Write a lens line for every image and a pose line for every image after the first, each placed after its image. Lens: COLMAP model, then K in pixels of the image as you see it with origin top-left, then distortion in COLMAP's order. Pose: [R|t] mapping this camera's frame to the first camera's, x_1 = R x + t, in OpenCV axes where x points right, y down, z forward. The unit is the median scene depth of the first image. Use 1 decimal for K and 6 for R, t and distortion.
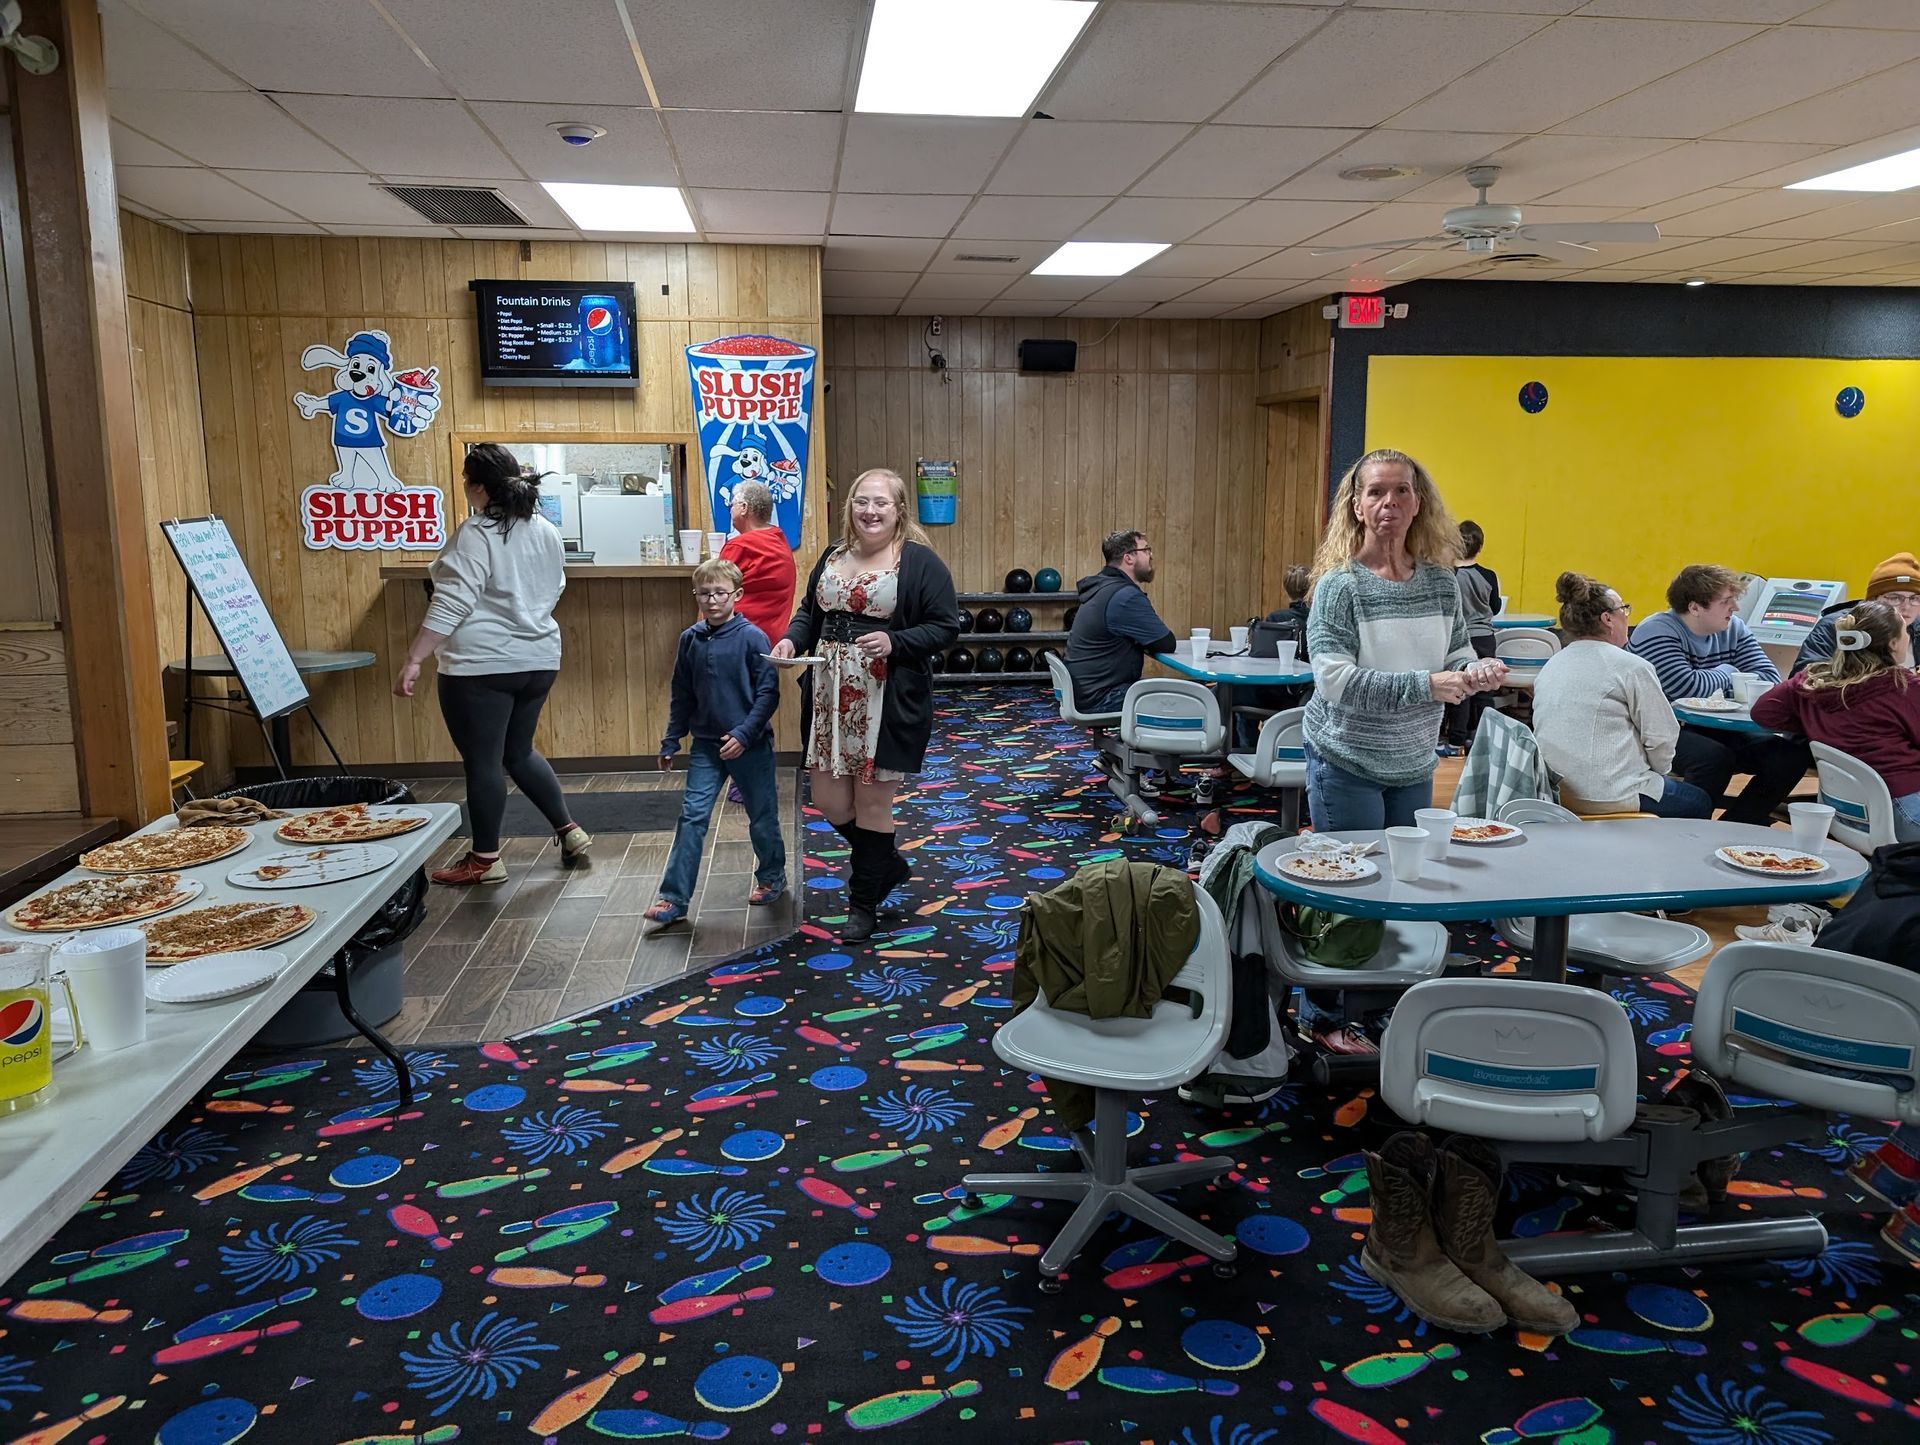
lens RADIAL K [[1382.8, 0, 972.3], [0, 1382.8, 692.6], [0, 0, 1]] dist [0.015568, -0.009516]
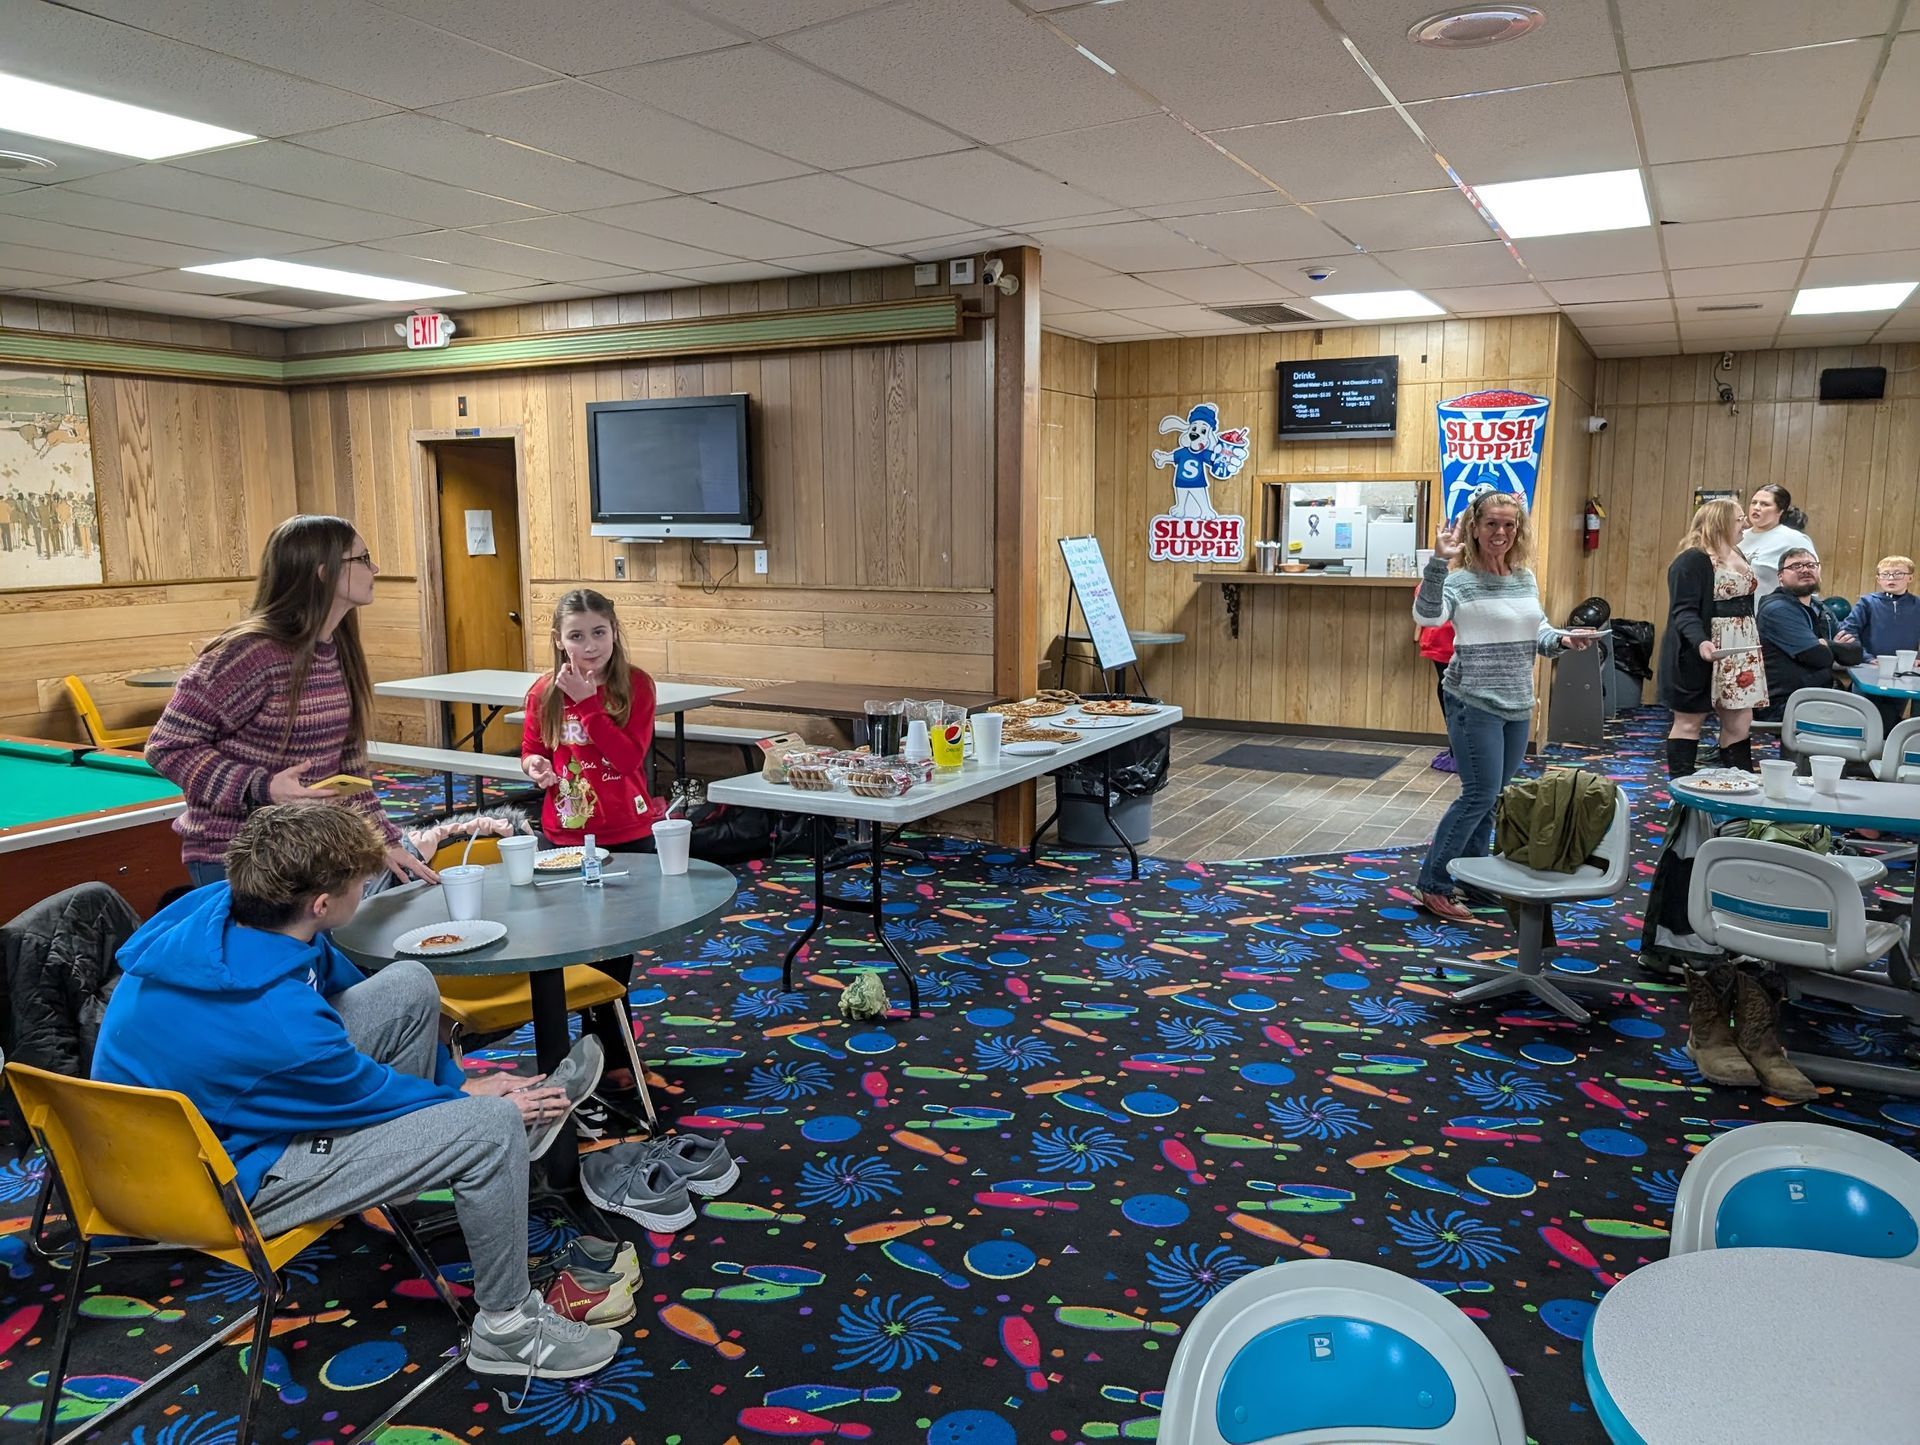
lens RADIAL K [[1382.8, 0, 951.2], [0, 1382.8, 737.7], [0, 0, 1]] dist [0.015568, -0.009516]
pose [[0.807004, 0.093529, -0.583093, 0.201878], [-0.087711, 0.995410, 0.038272, 0.041907], [0.583996, 0.020258, 0.811504, -0.269576]]
